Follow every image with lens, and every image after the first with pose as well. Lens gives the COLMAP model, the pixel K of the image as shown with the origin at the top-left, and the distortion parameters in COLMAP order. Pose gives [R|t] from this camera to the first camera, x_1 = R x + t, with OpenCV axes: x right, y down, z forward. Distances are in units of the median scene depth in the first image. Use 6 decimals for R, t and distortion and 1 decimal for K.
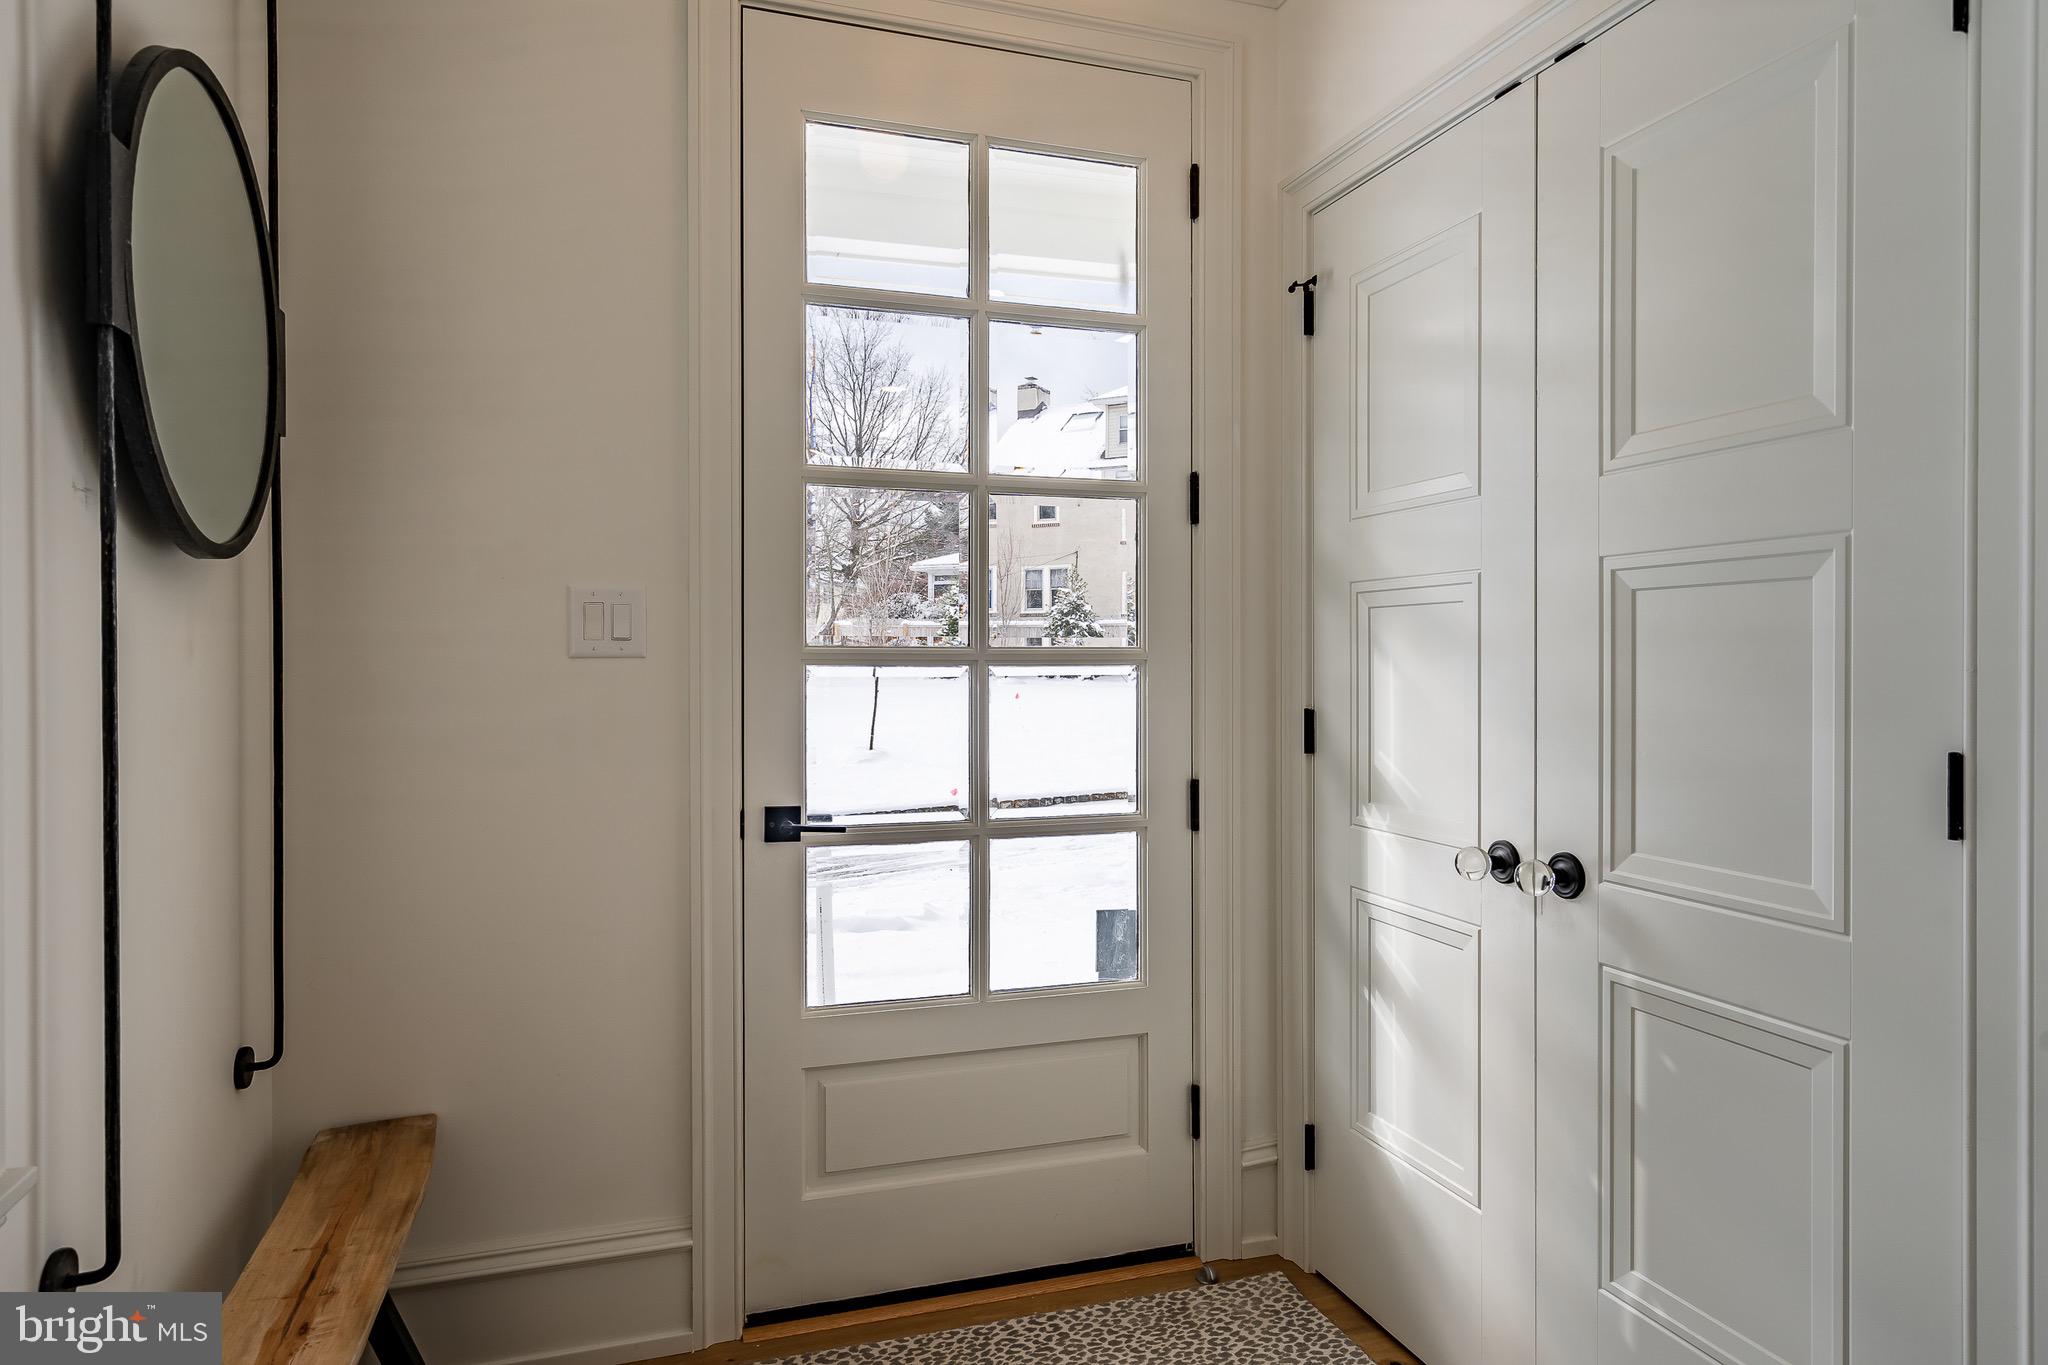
lens RADIAL K [[1185.7, 0, 1020.1], [0, 1185.7, 682.3], [0, 0, 1]] dist [0.001970, 0.000126]
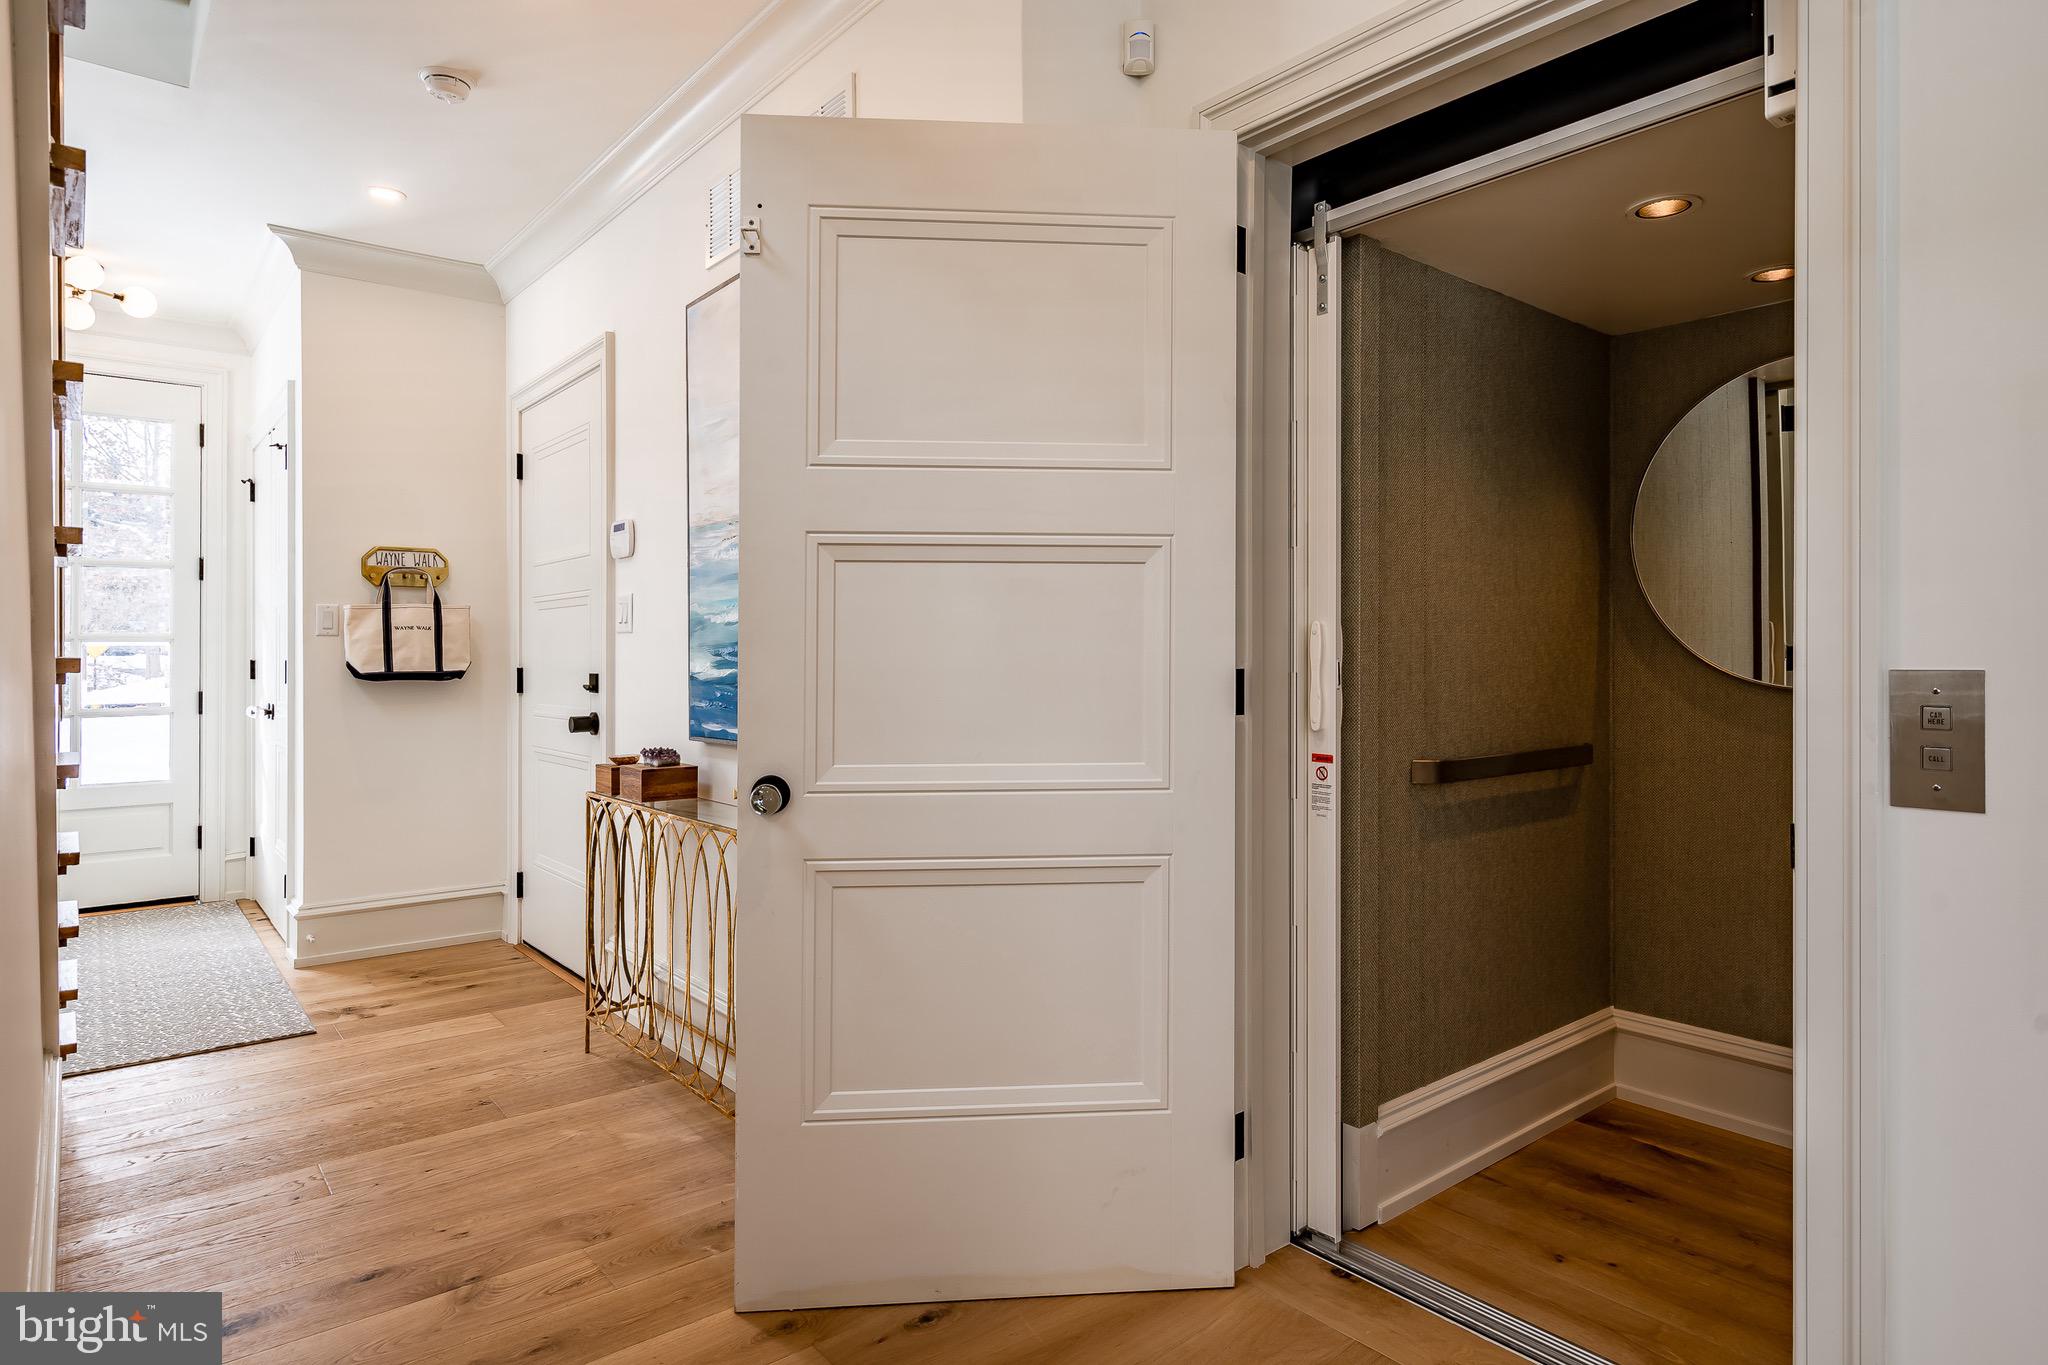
lens RADIAL K [[1144.3, 0, 1024.4], [0, 1144.3, 664.6], [0, 0, 1]] dist [-0.001056, -0.000092]
pose [[0.936479, 0.000345, 0.350723, 0.863540], [0.002495, 0.999968, -0.007646, 0.050895], [-0.350714, 0.008035, 0.936448, -1.631489]]
